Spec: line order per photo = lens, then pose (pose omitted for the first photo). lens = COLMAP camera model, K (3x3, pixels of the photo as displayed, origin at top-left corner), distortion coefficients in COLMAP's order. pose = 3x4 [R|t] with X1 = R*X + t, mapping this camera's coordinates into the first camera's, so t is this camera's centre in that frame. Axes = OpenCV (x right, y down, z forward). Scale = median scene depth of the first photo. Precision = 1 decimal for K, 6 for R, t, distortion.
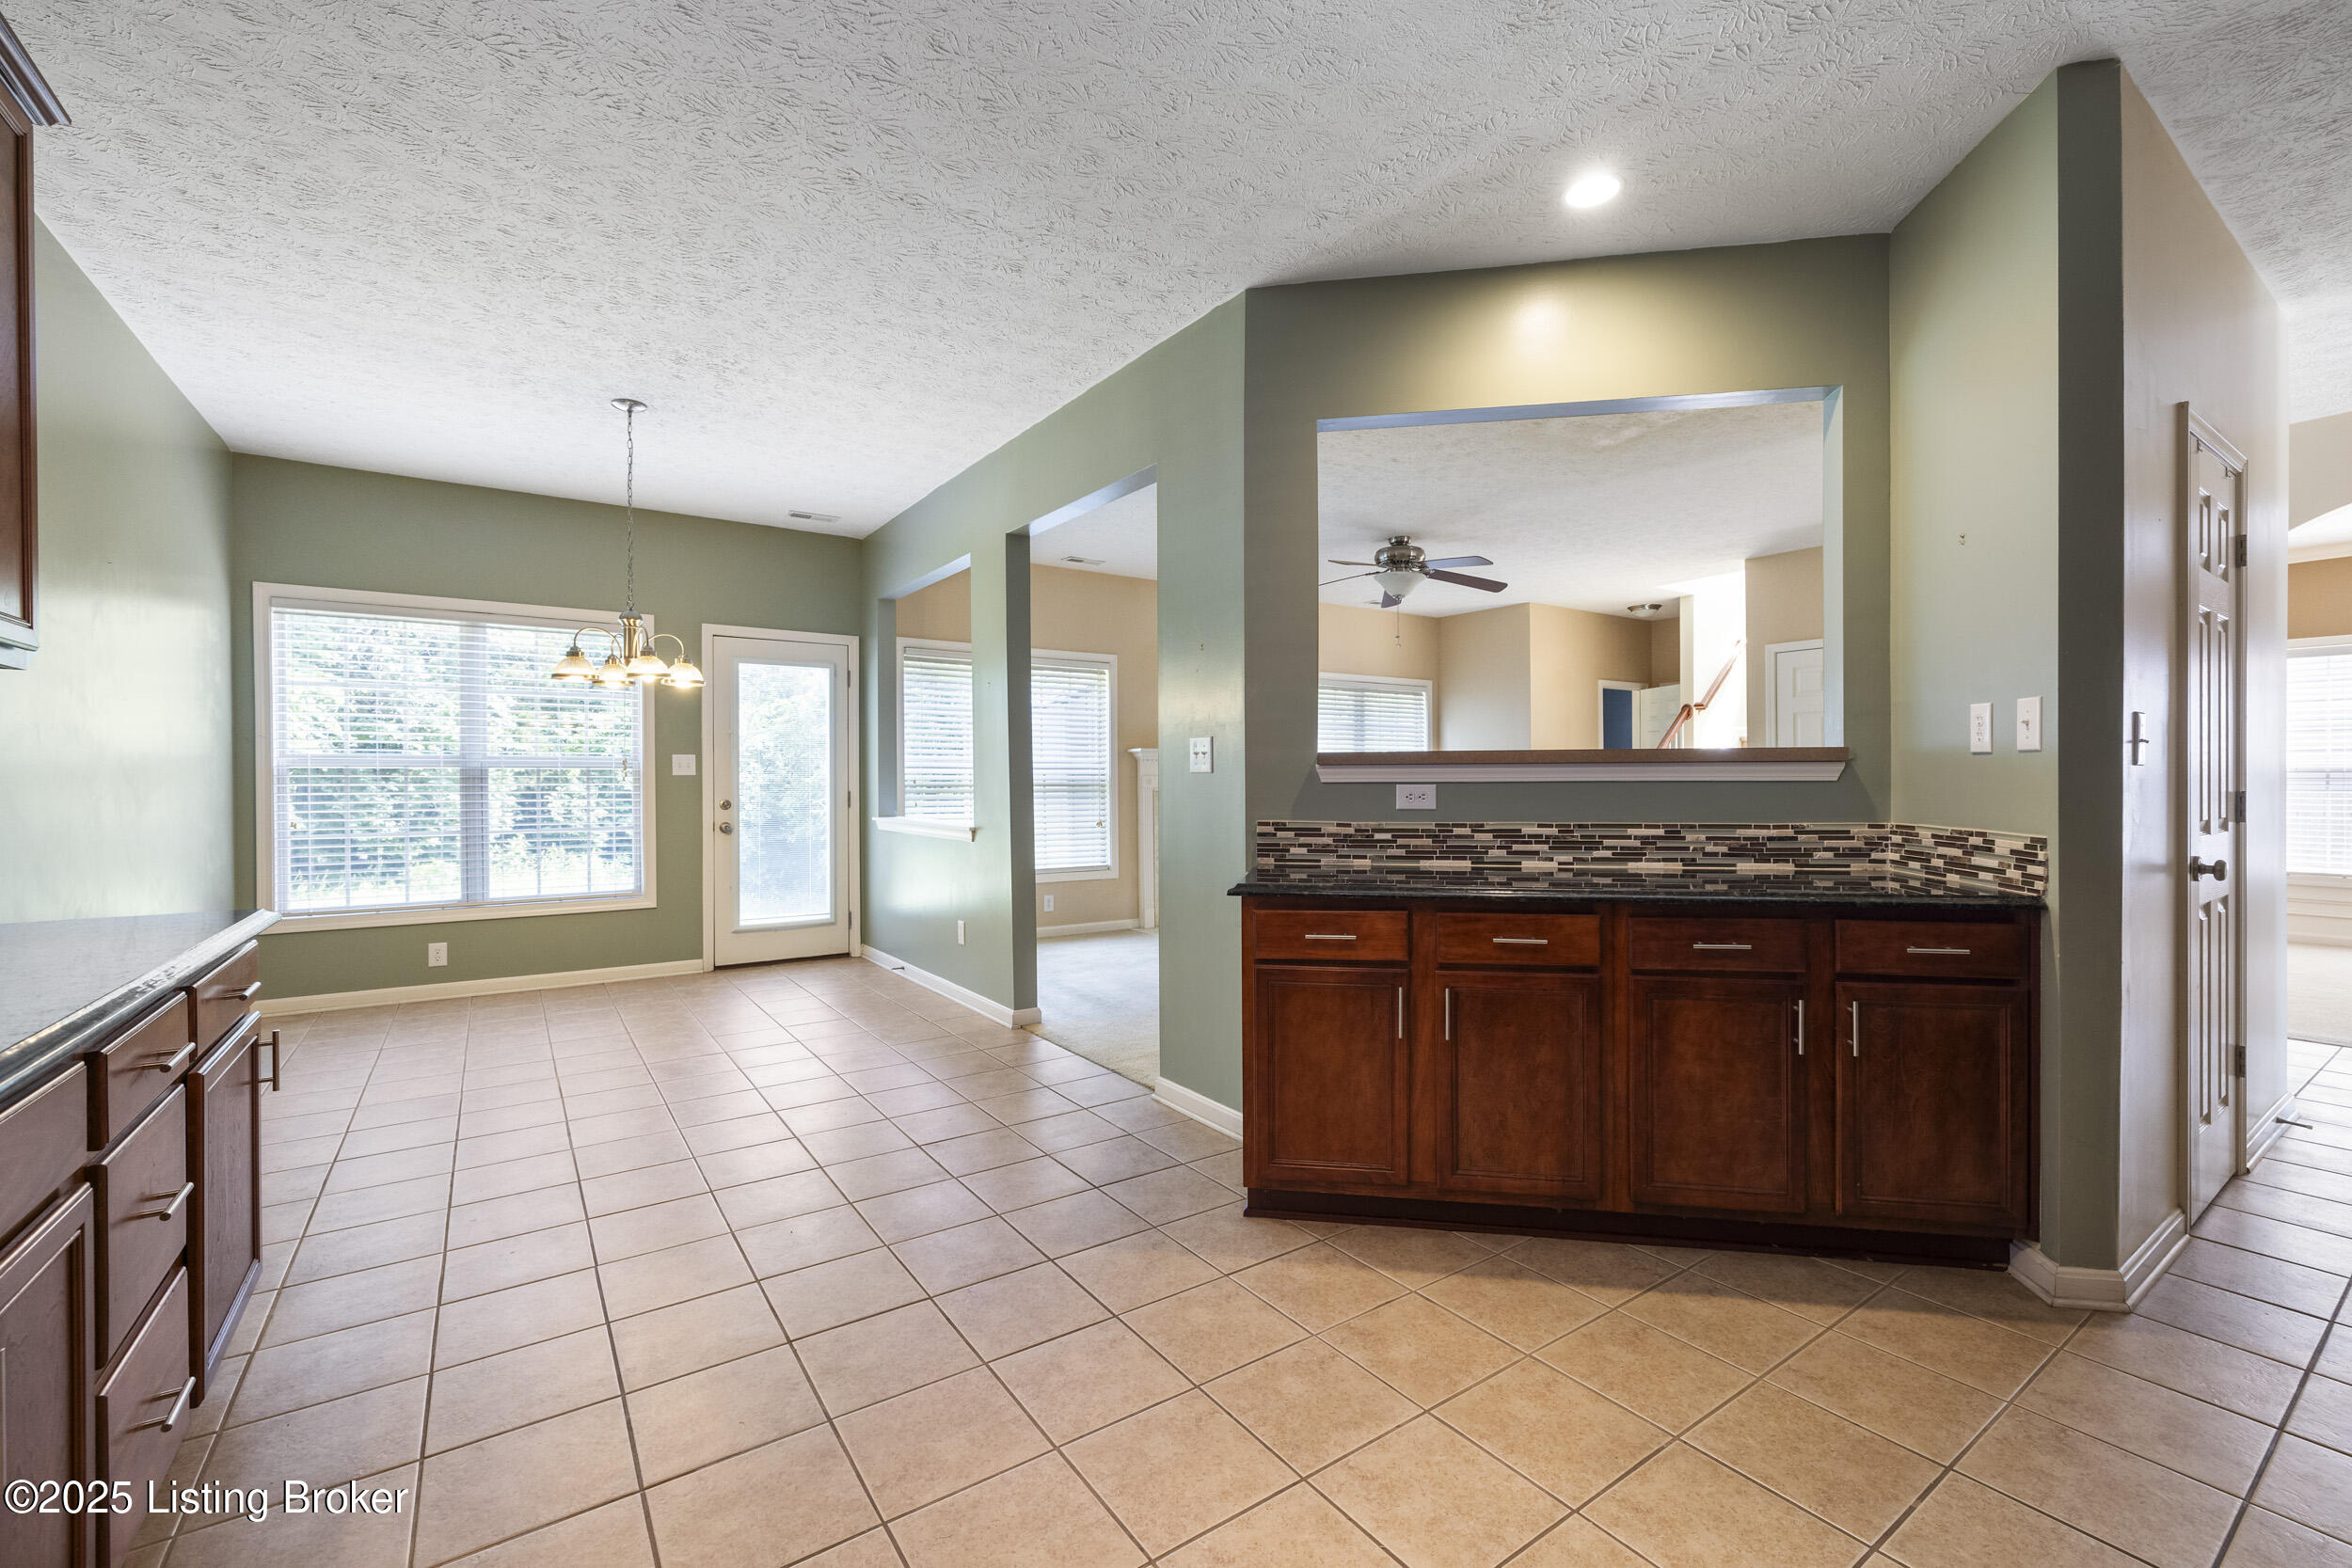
lens RADIAL K [[983.9, 0, 1176.0], [0, 983.9, 784.0], [0, 0, 1]] dist [0.003513, 0.000034]
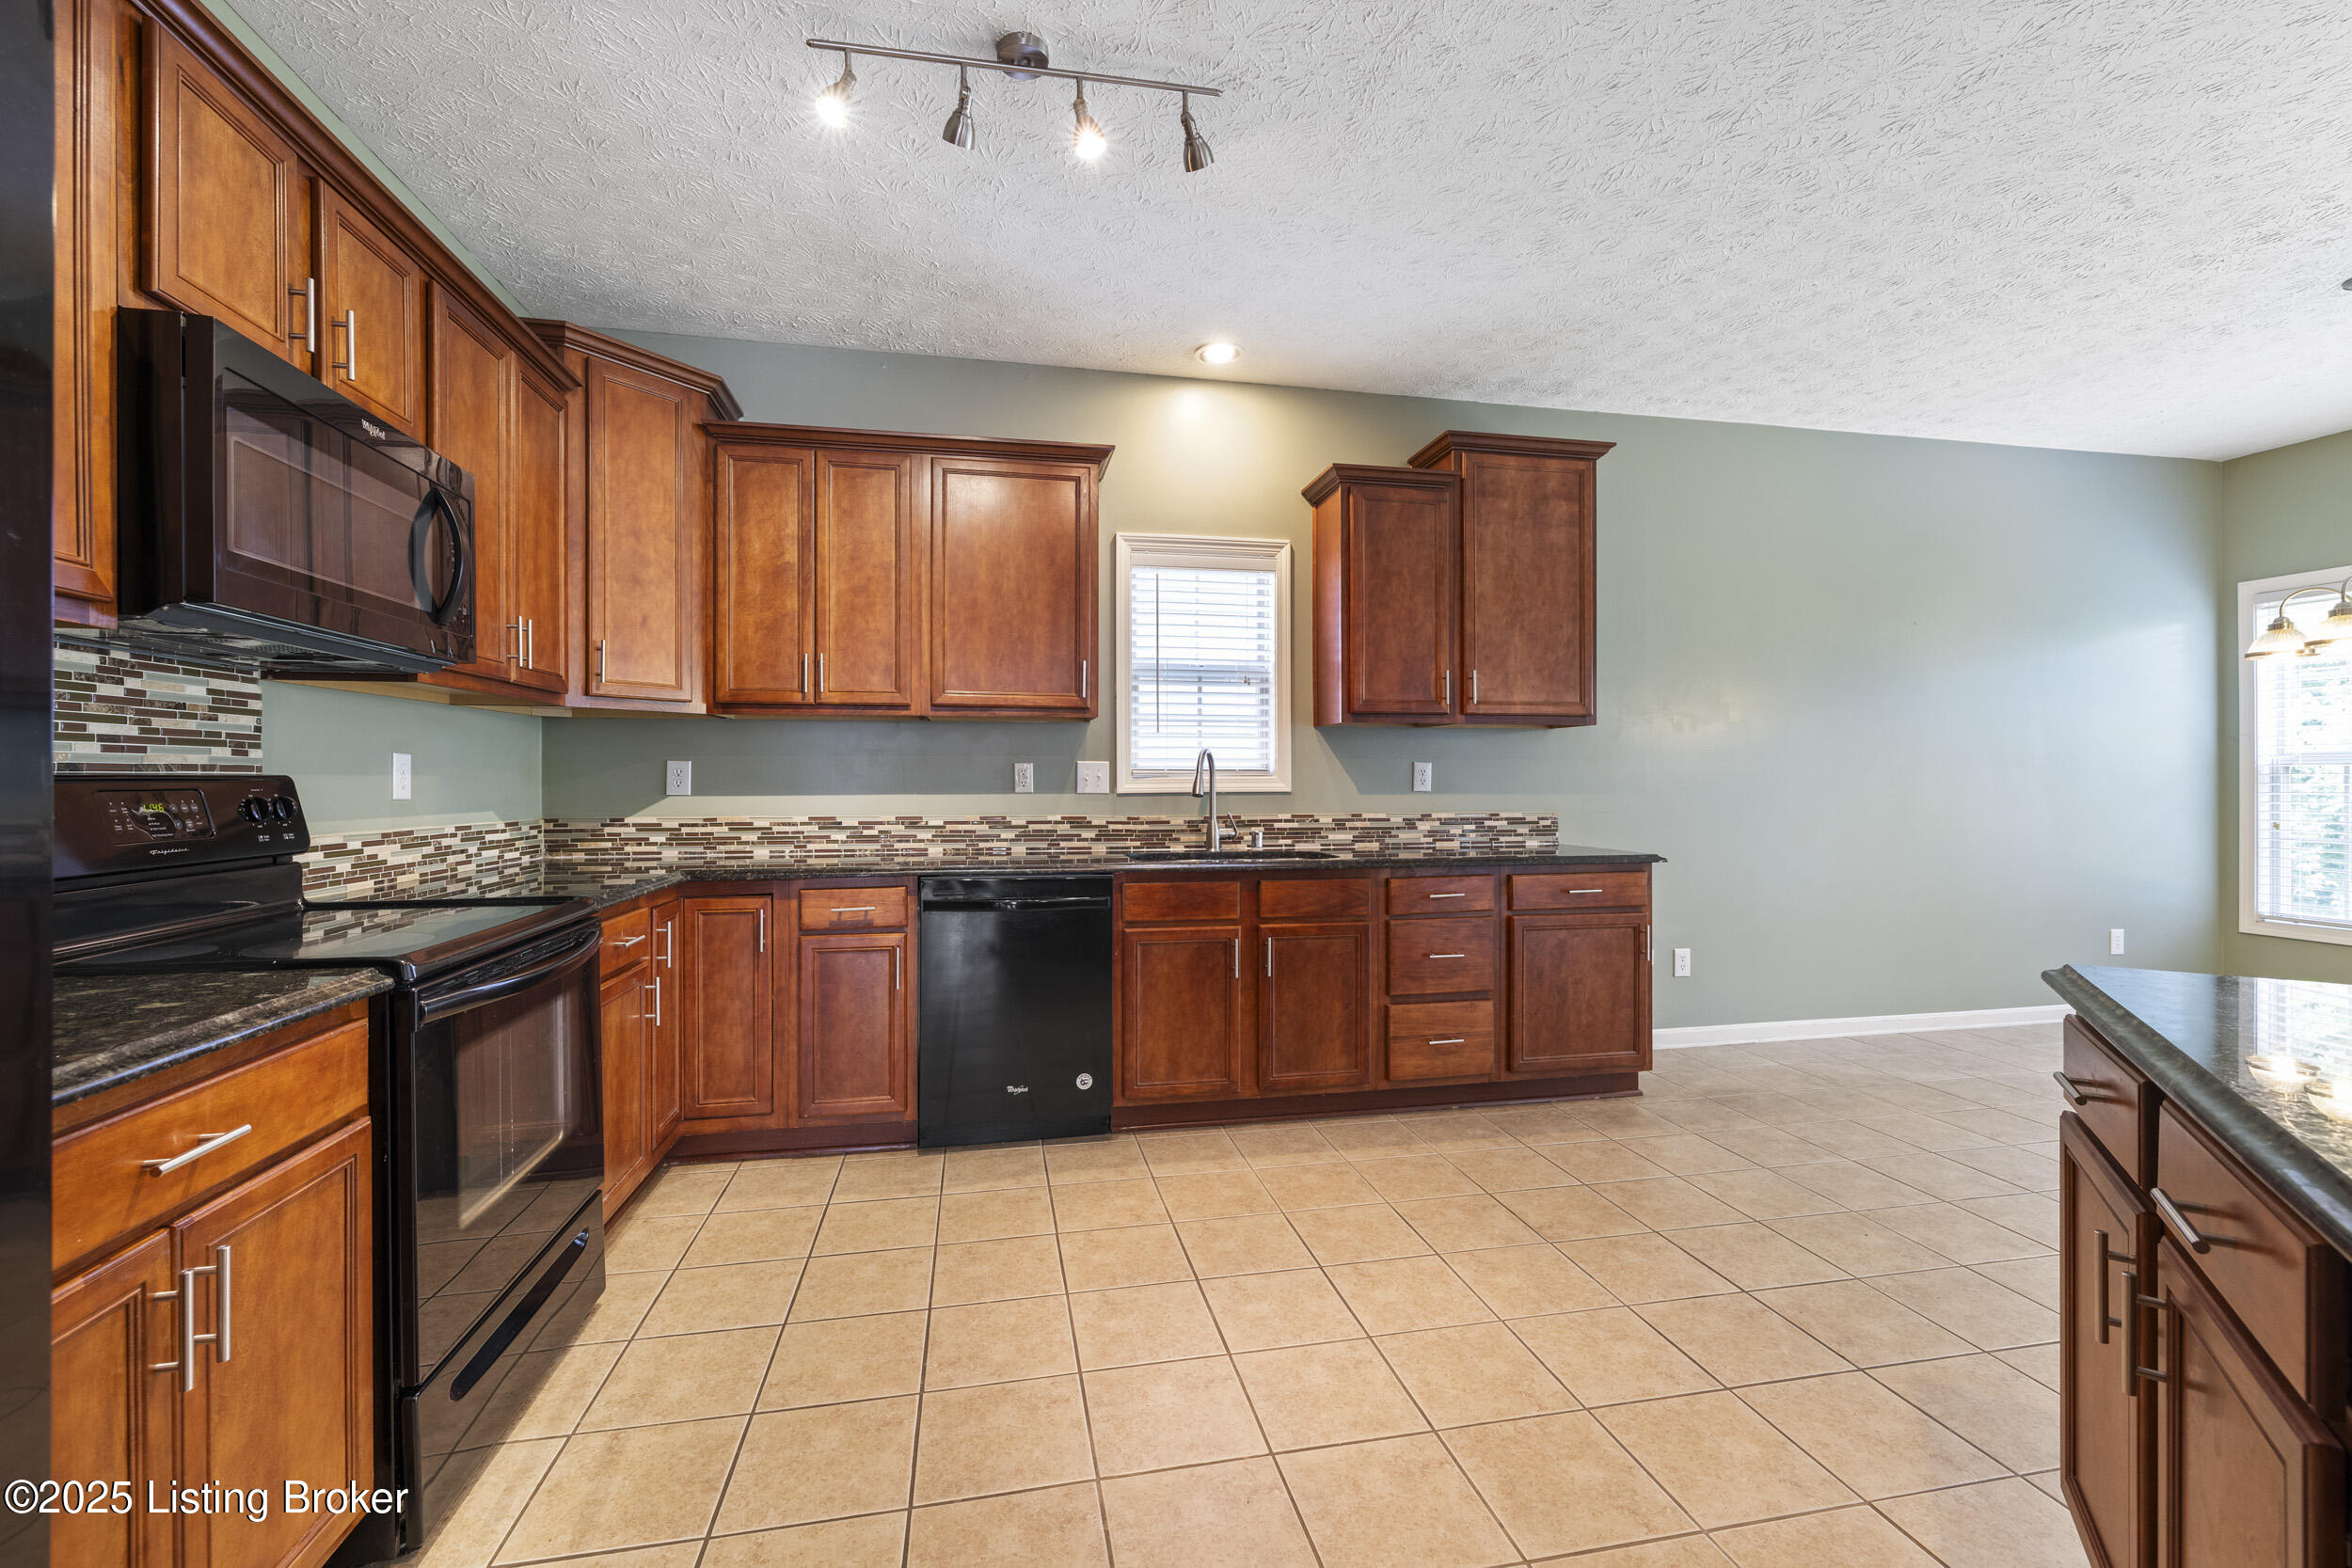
lens RADIAL K [[992.0, 0, 1176.0], [0, 992.0, 784.0], [0, 0, 1]] dist [-0.001748, 0.000038]
pose [[-0.387561, 0.007258, -0.921815, 0.861933], [-0.004024, 0.999946, 0.009565, -0.009333], [0.921835, 0.007416, -0.387511, 0.803627]]
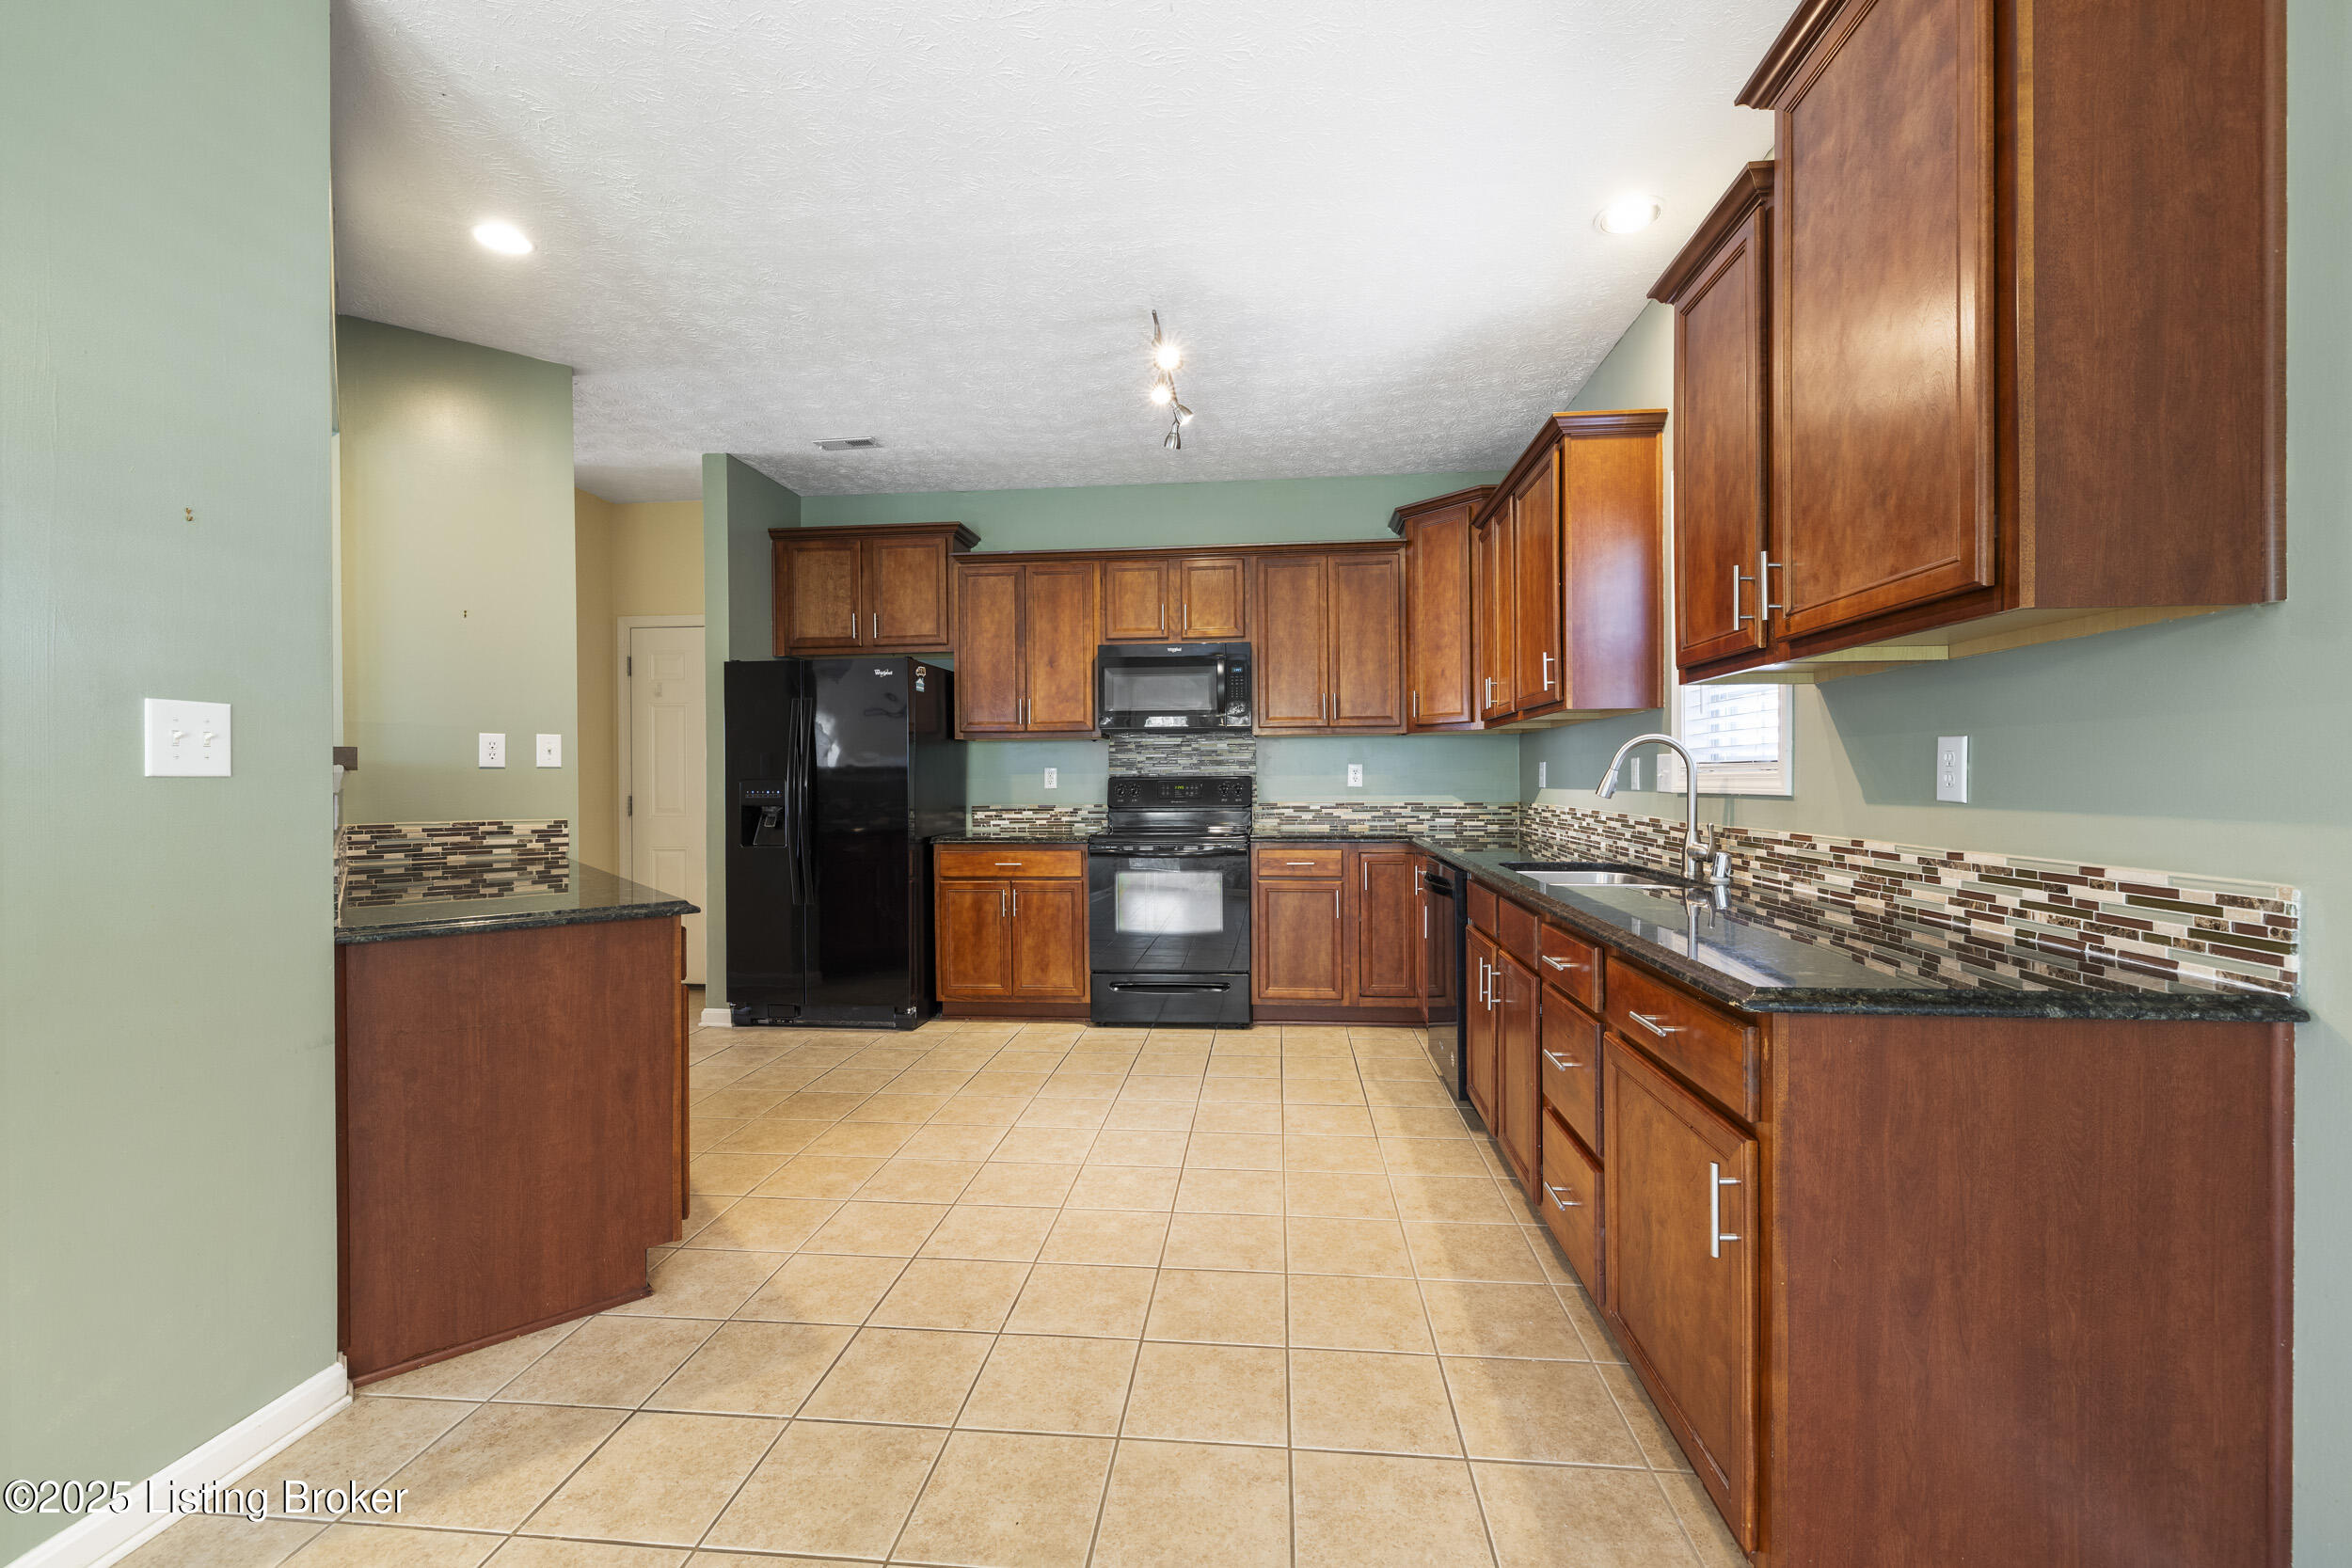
lens RADIAL K [[995.7, 0, 1176.0], [0, 995.7, 784.0], [0, 0, 1]] dist [-0.000932, -0.000104]
pose [[-0.761635, 0.002793, 0.648000, -0.938881], [0.011561, 0.999890, 0.009279, -0.009592], [-0.647903, 0.014558, -0.761584, 1.515891]]
